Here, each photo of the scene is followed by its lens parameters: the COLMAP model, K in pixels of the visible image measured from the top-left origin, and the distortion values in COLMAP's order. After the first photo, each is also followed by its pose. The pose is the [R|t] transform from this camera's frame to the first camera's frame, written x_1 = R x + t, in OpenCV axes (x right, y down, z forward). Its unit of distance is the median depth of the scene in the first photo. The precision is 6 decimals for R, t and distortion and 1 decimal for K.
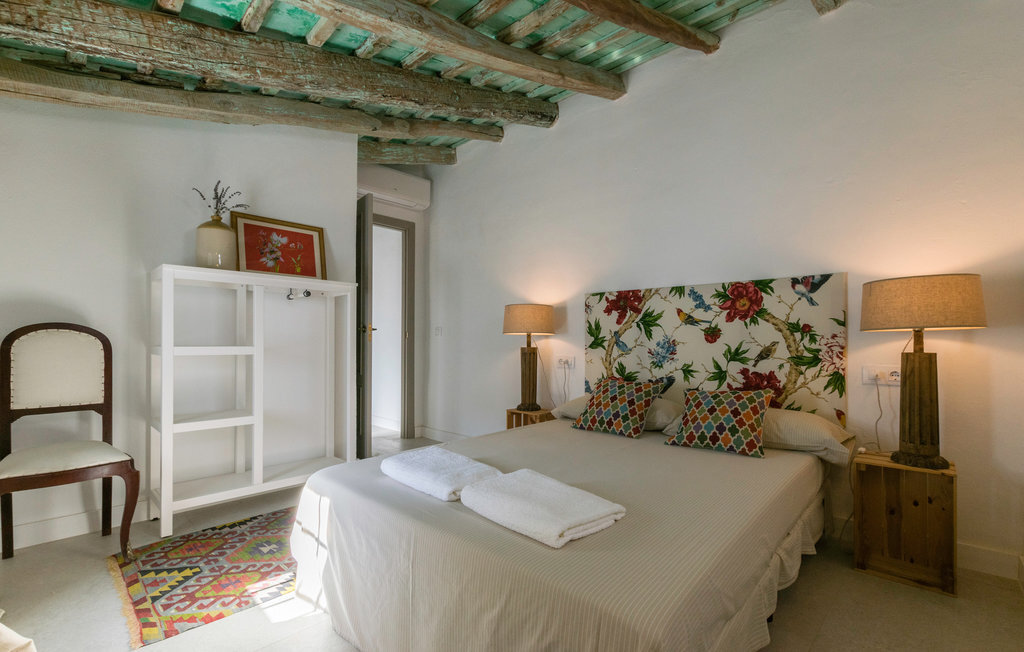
lens RADIAL K [[460.6, 0, 508.0], [0, 460.6, 328.1], [0, 0, 1]] dist [0.000817, 0.000253]
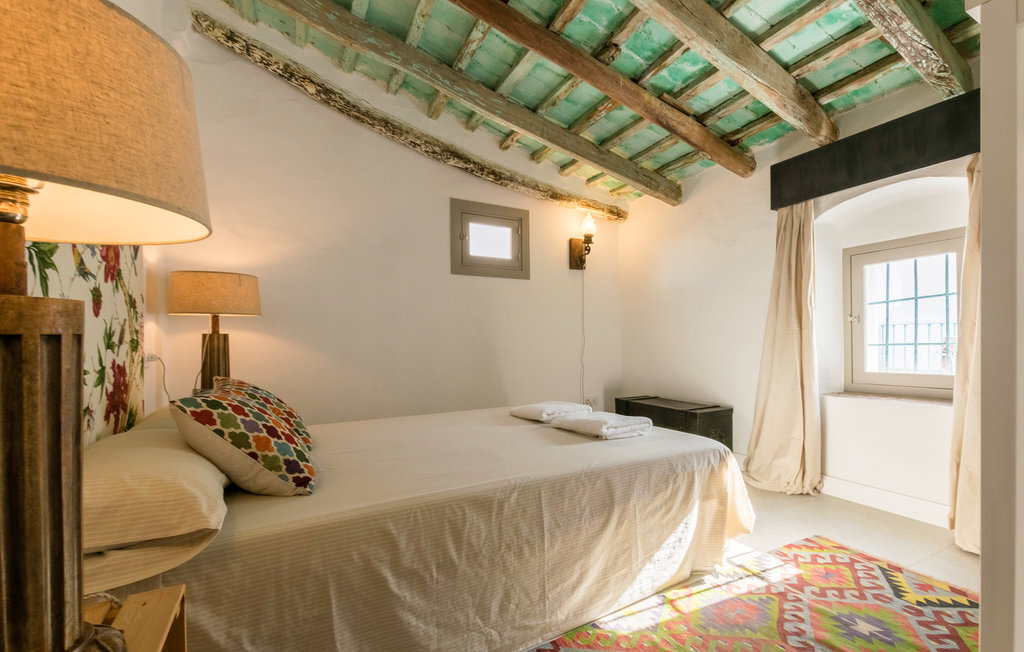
lens RADIAL K [[460.6, 0, 508.0], [0, 460.6, 328.1], [0, 0, 1]] dist [0.000817, 0.000253]
pose [[-0.938567, 0.010144, 0.344949, -0.321211], [-0.003744, 0.999210, -0.039572, 0.092468], [-0.345077, -0.038432, -0.937787, 2.128263]]
